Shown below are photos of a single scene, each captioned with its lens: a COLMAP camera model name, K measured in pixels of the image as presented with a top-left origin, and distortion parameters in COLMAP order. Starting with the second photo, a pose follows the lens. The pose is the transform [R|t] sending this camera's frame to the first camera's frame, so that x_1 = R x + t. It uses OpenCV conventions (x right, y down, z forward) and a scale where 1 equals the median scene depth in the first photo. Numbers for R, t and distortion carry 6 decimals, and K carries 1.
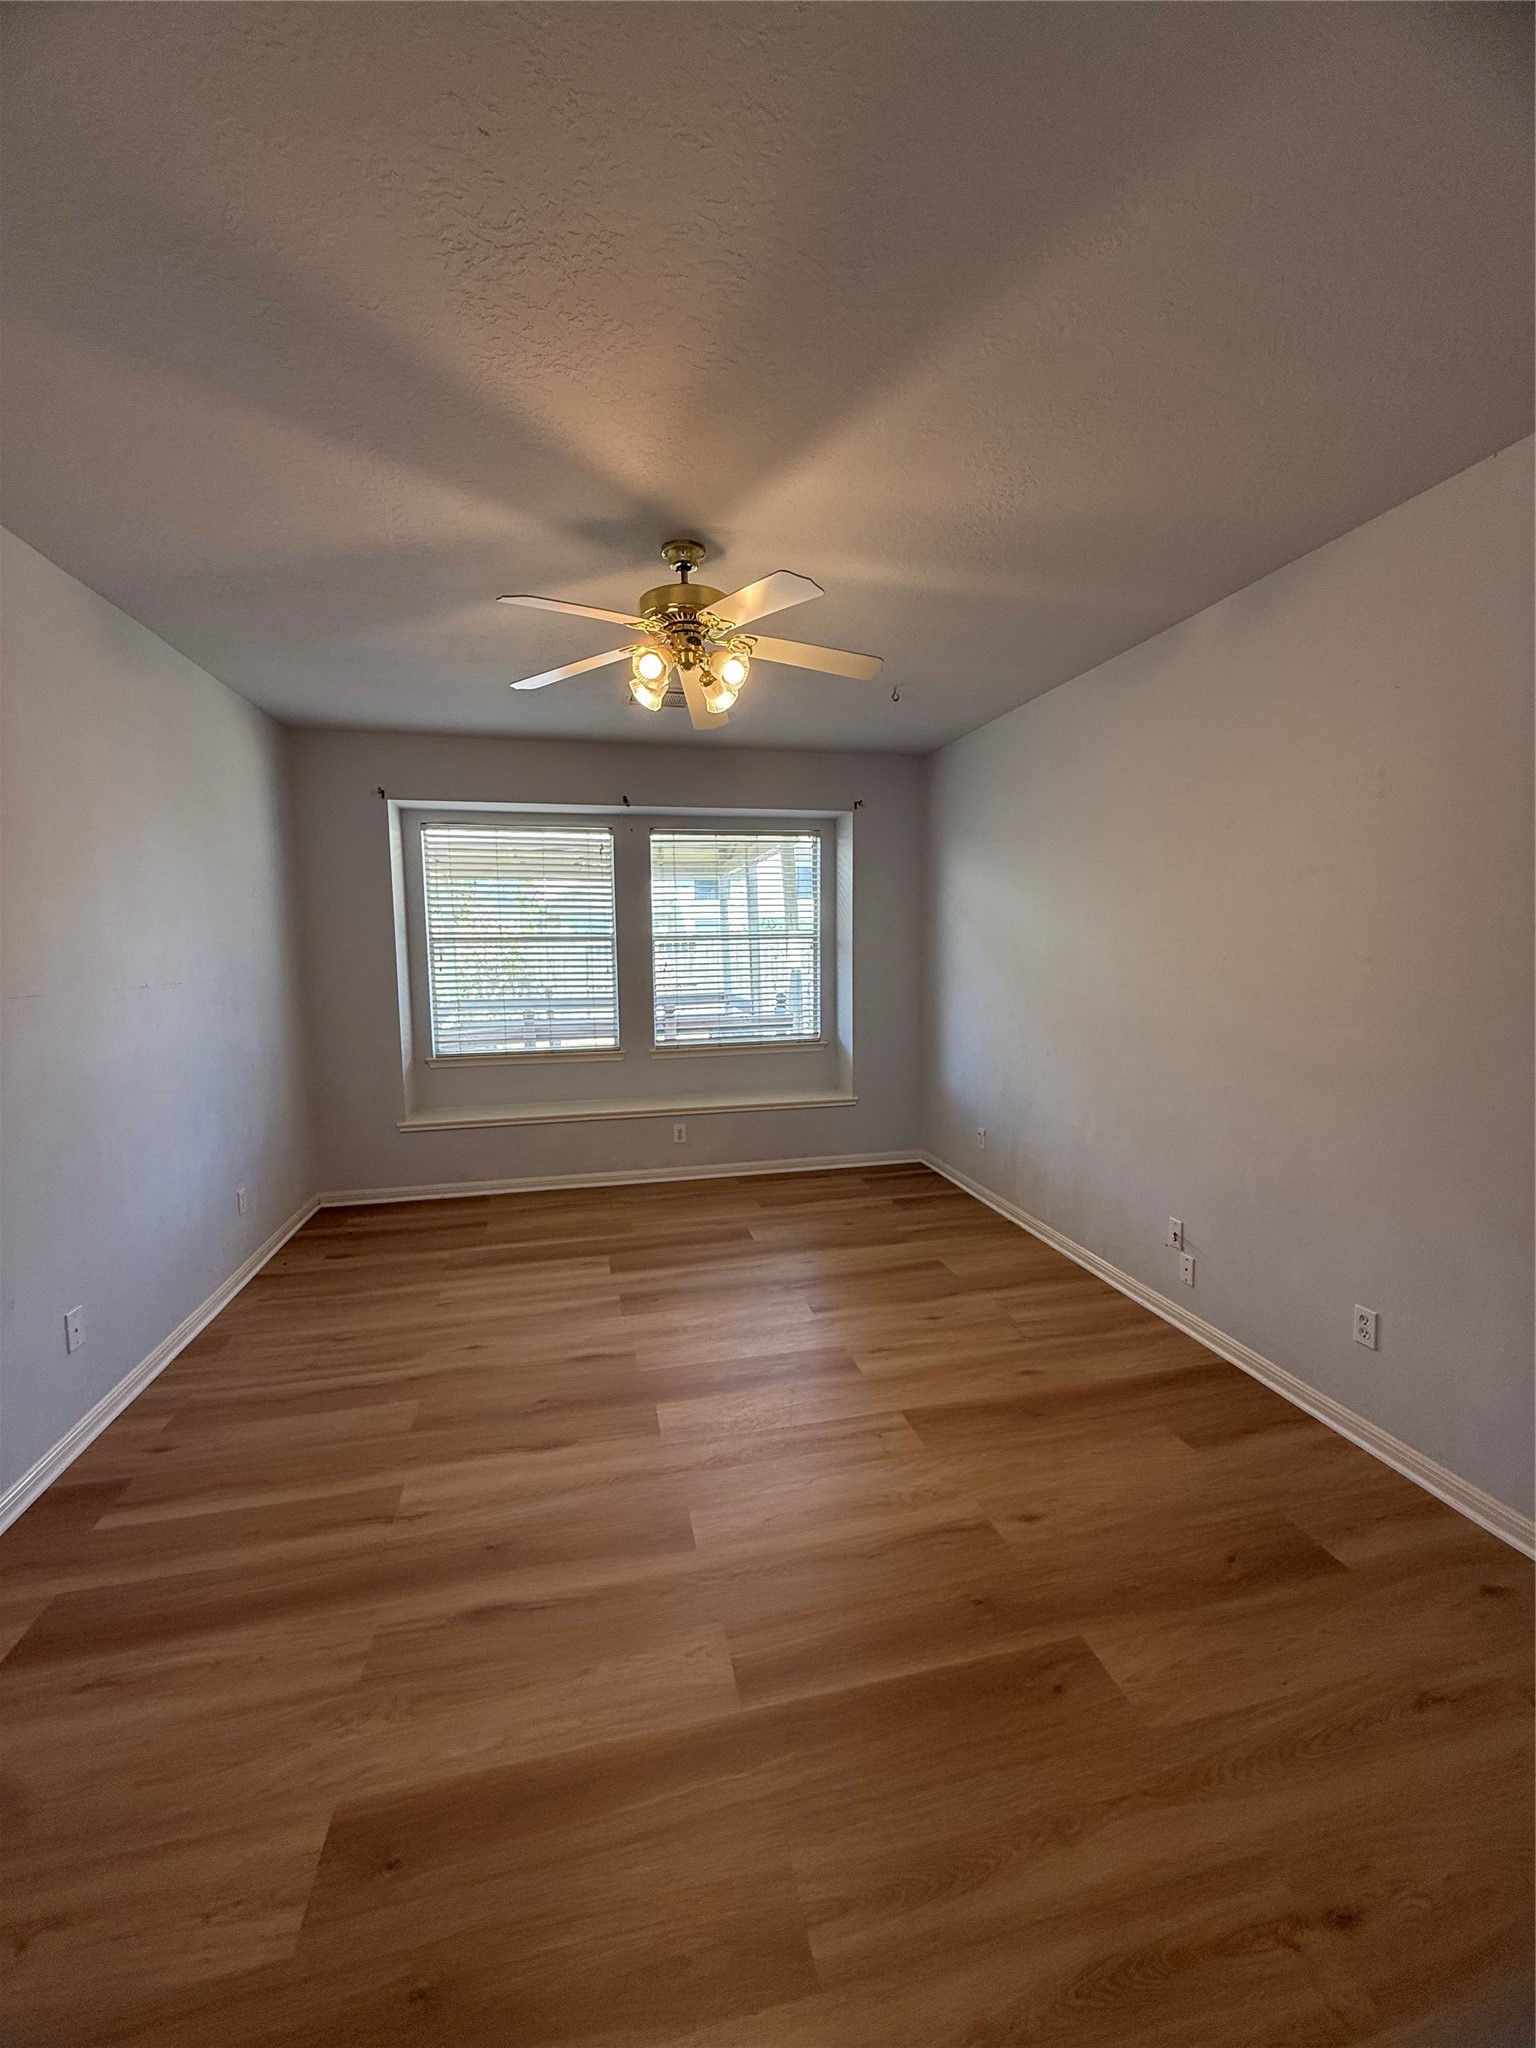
lens RADIAL K [[812.4, 0, 768.3], [0, 812.4, 1024.0], [0, 0, 1]] dist [0.002265, 0.000186]
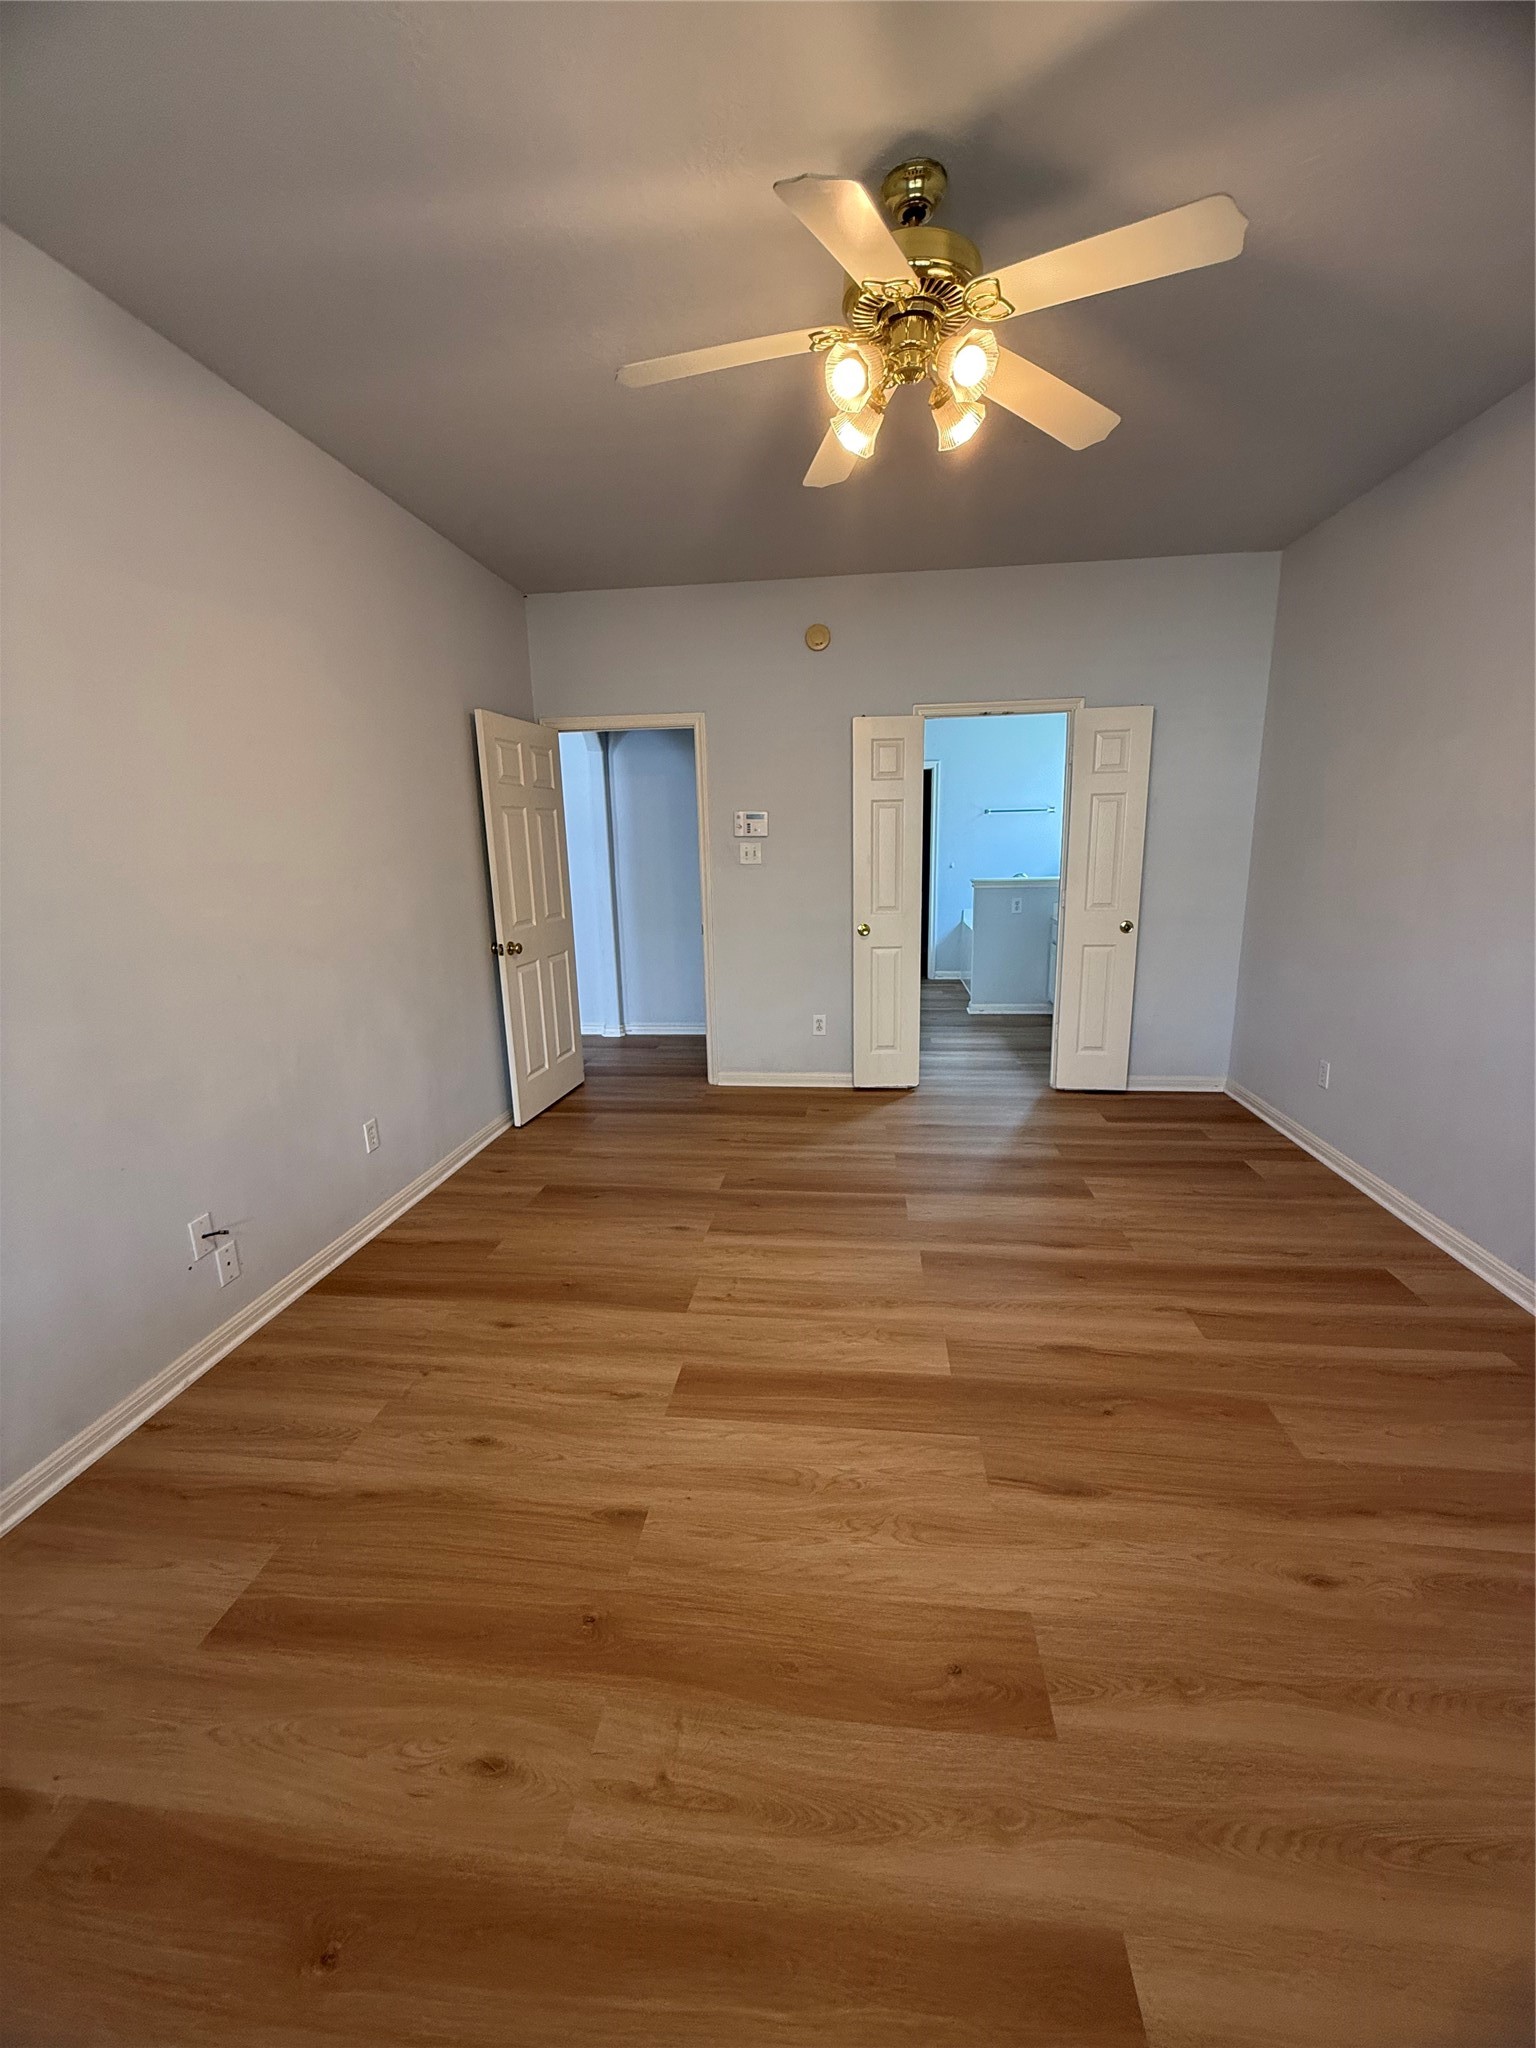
lens RADIAL K [[812.4, 0, 766.5], [0, 812.4, 1021.4], [0, 0, 1]] dist [0.002265, 0.000186]
pose [[-0.940975, -0.046317, 0.335292, -0.210171], [0.062819, 0.949486, 0.307457, -0.119673], [-0.332596, 0.310372, -0.890533, 1.598558]]
